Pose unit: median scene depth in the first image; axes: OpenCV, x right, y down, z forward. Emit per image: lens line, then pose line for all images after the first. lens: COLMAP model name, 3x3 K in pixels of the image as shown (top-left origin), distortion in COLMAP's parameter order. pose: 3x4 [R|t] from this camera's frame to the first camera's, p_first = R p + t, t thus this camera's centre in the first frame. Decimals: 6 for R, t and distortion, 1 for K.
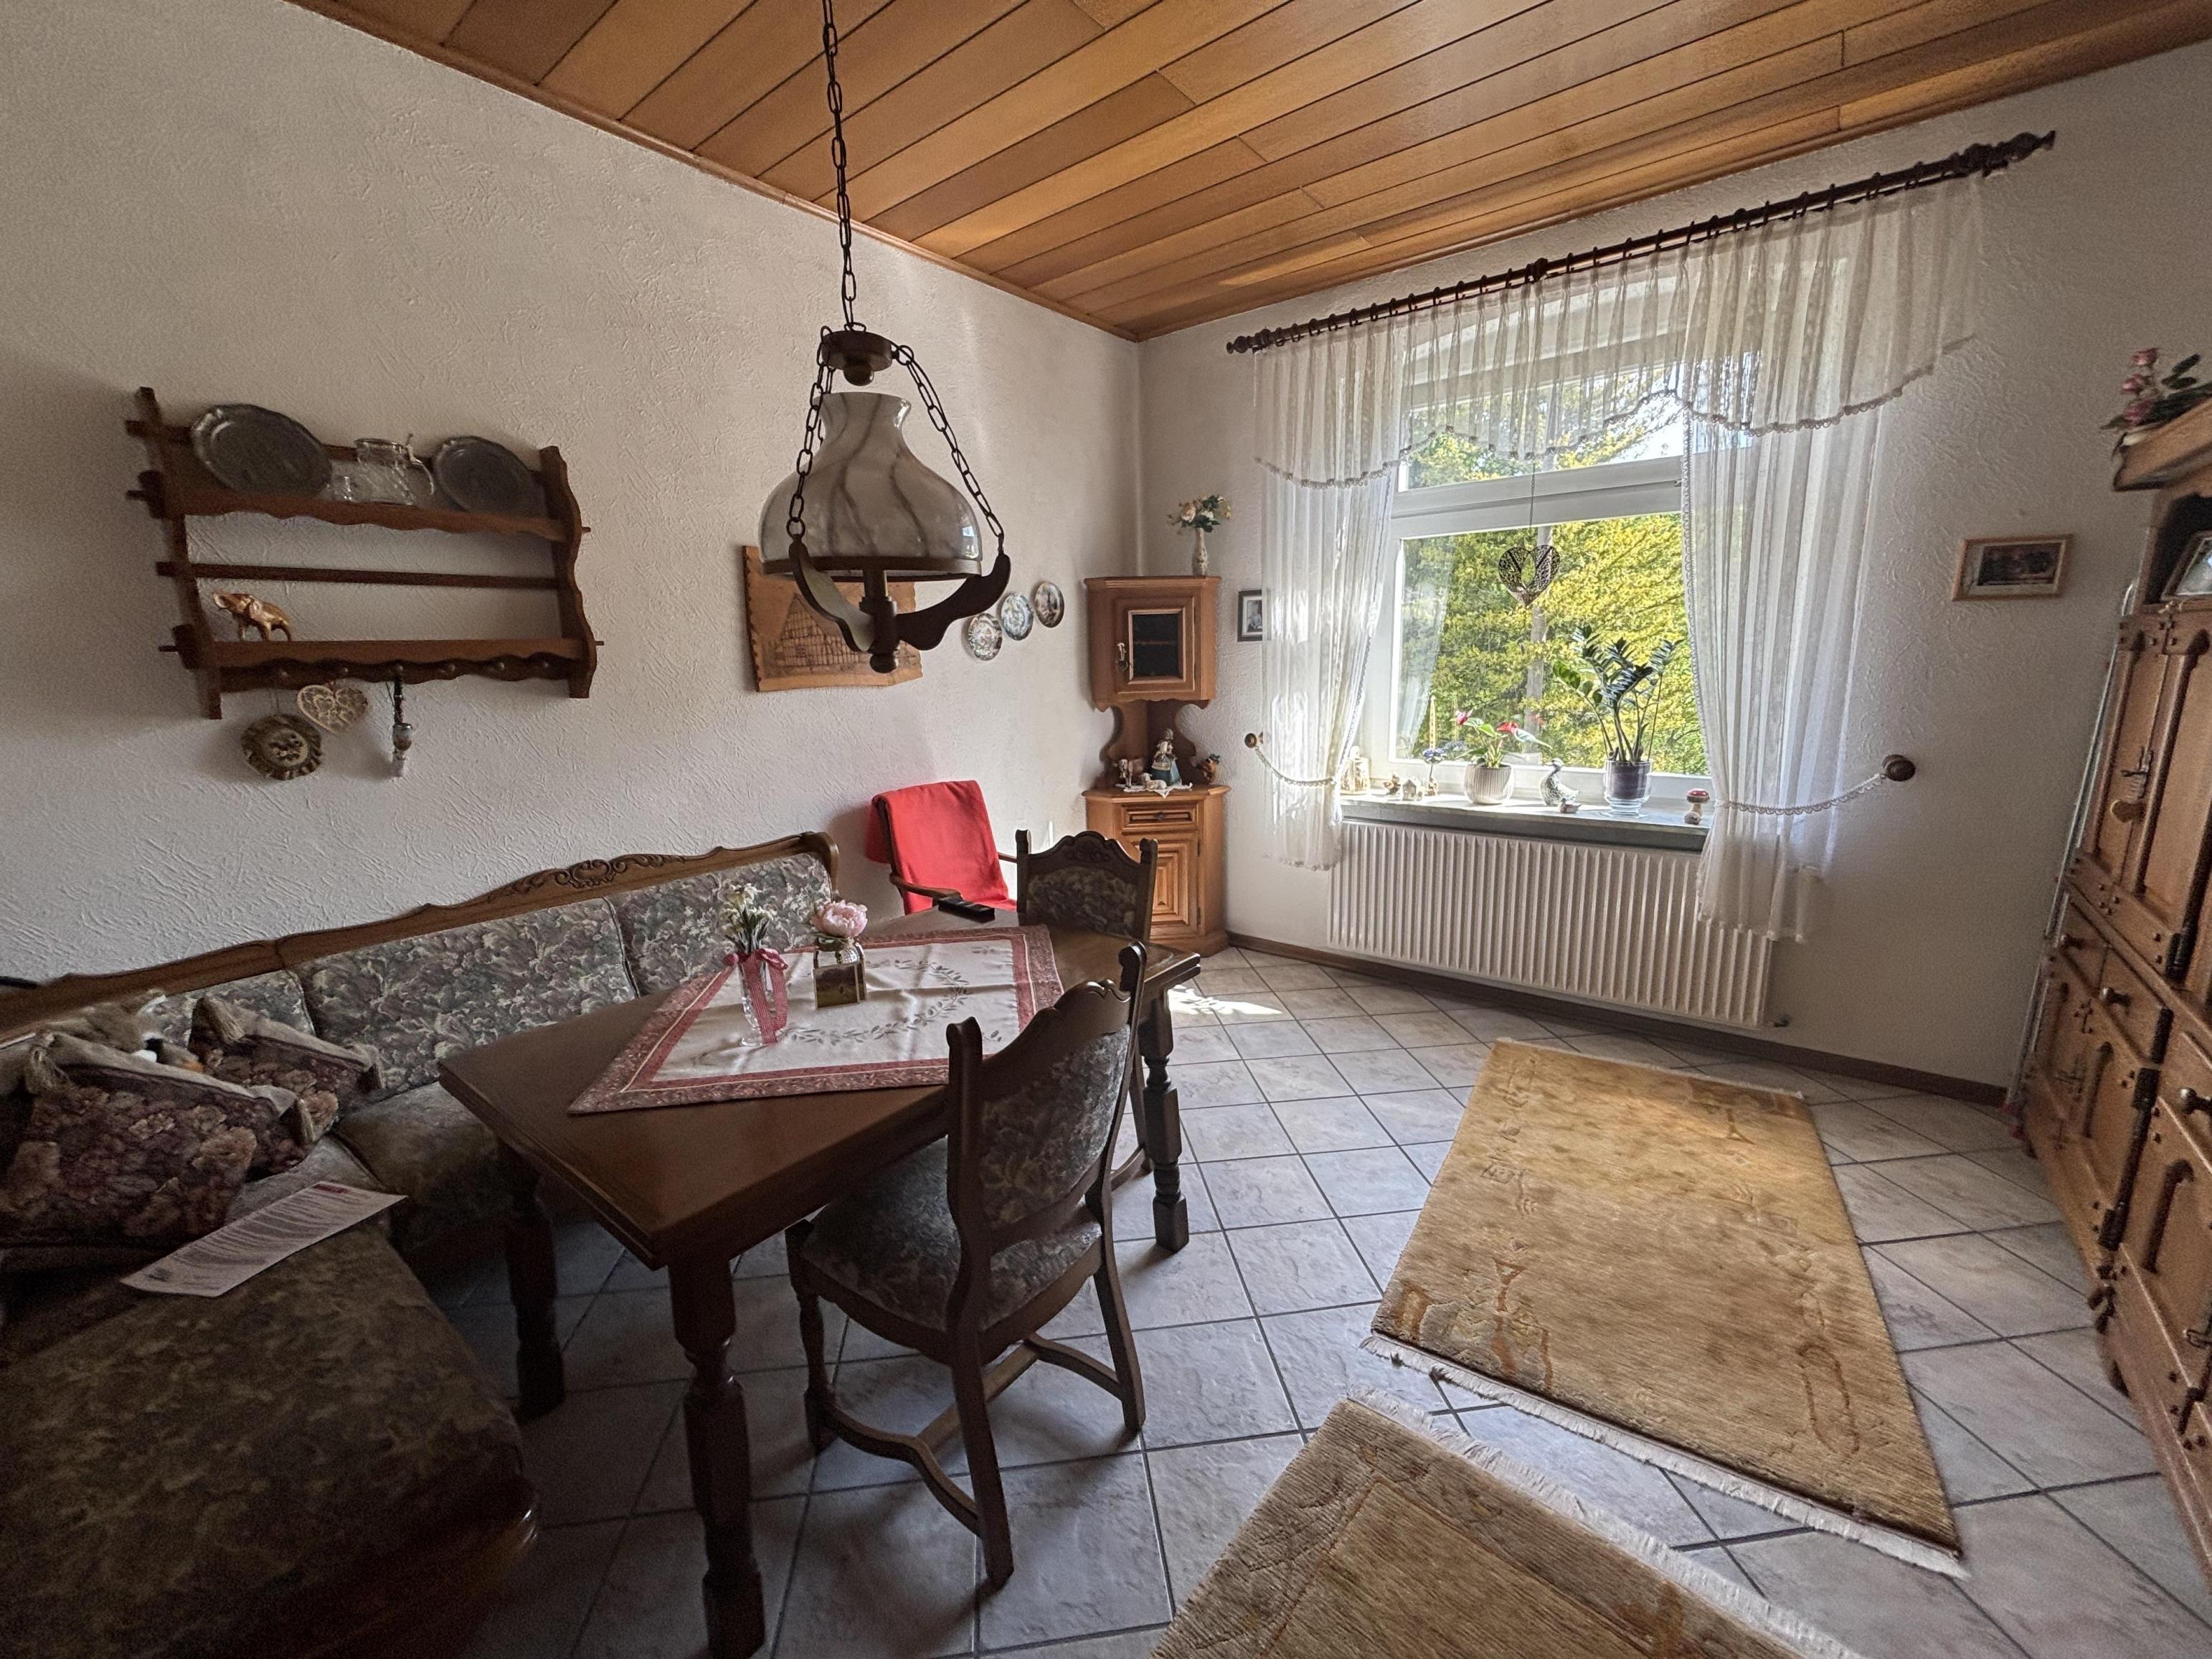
lens RADIAL K [[896.8, 0, 1113.4], [0, 896.8, 826.6], [0, 0, 1]] dist [0.019398, -0.001209]
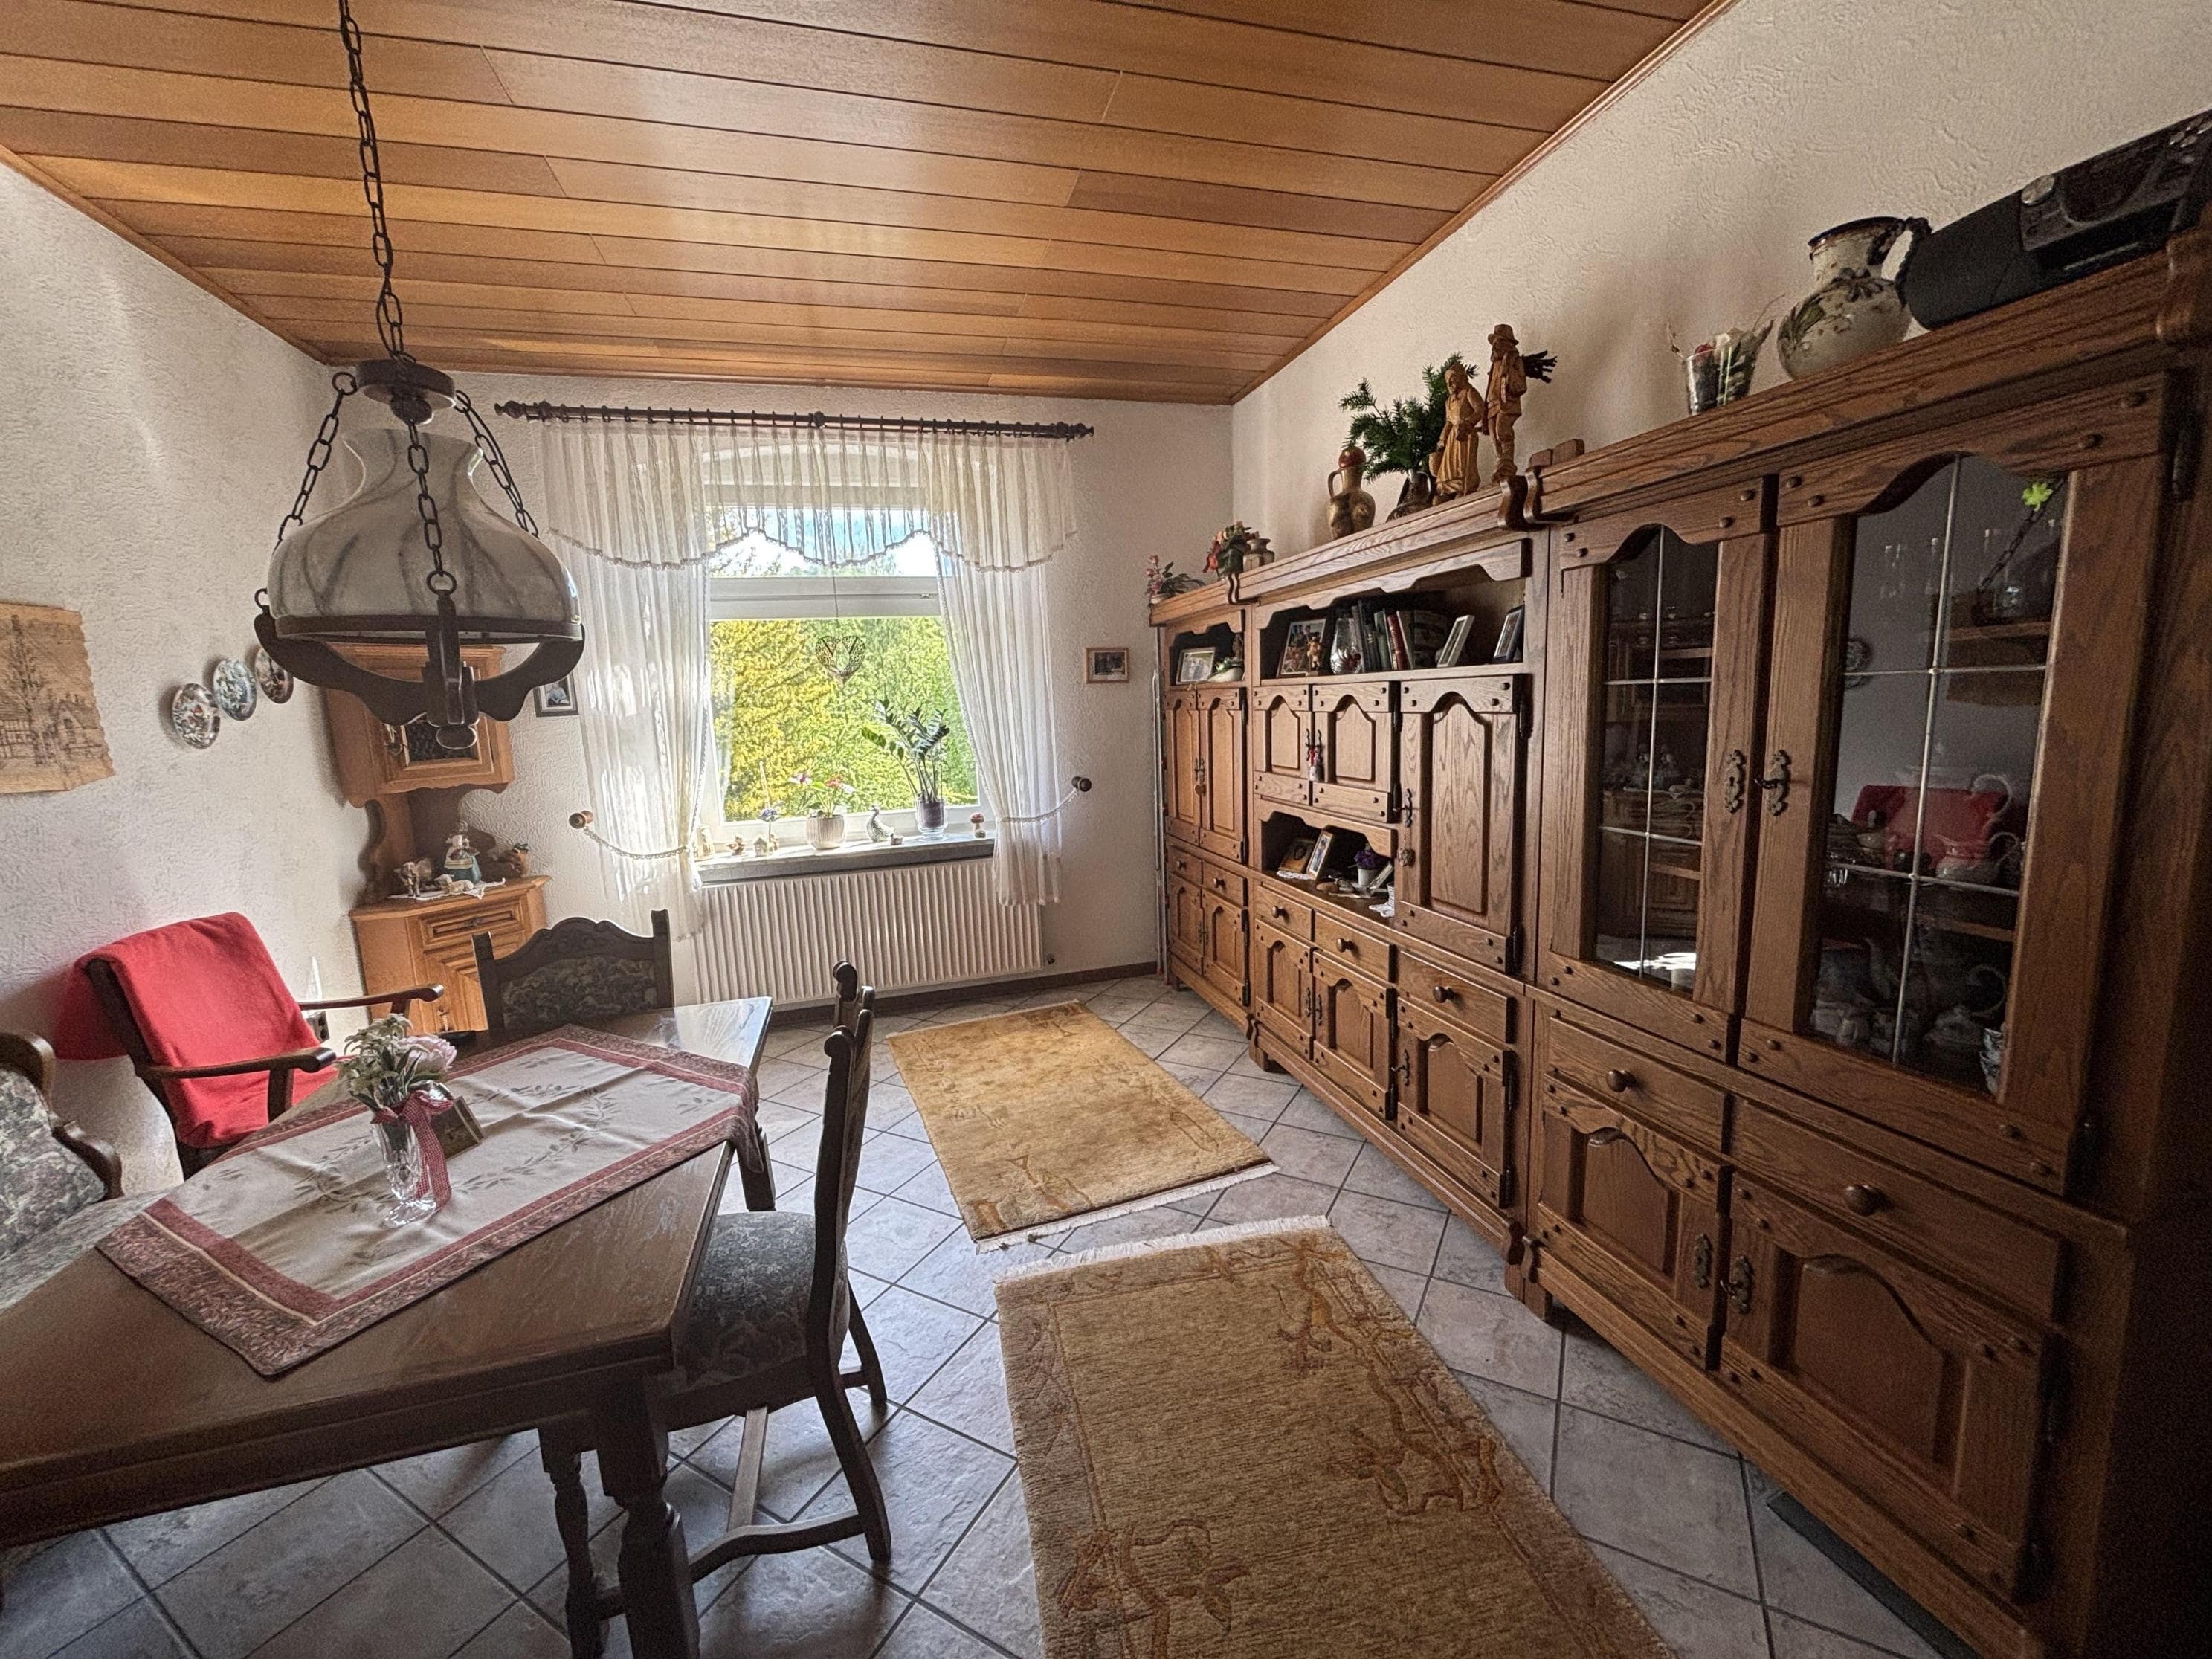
lens RADIAL K [[896.8, 0, 1086.7], [0, 896.8, 835.0], [0, 0, 1]] dist [0.019398, -0.001209]
pose [[0.617124, -0.126002, 0.776712, -0.342628], [0.184605, 0.982730, 0.012748, 0.005542], [-0.764905, 0.135517, 0.629727, 0.002523]]
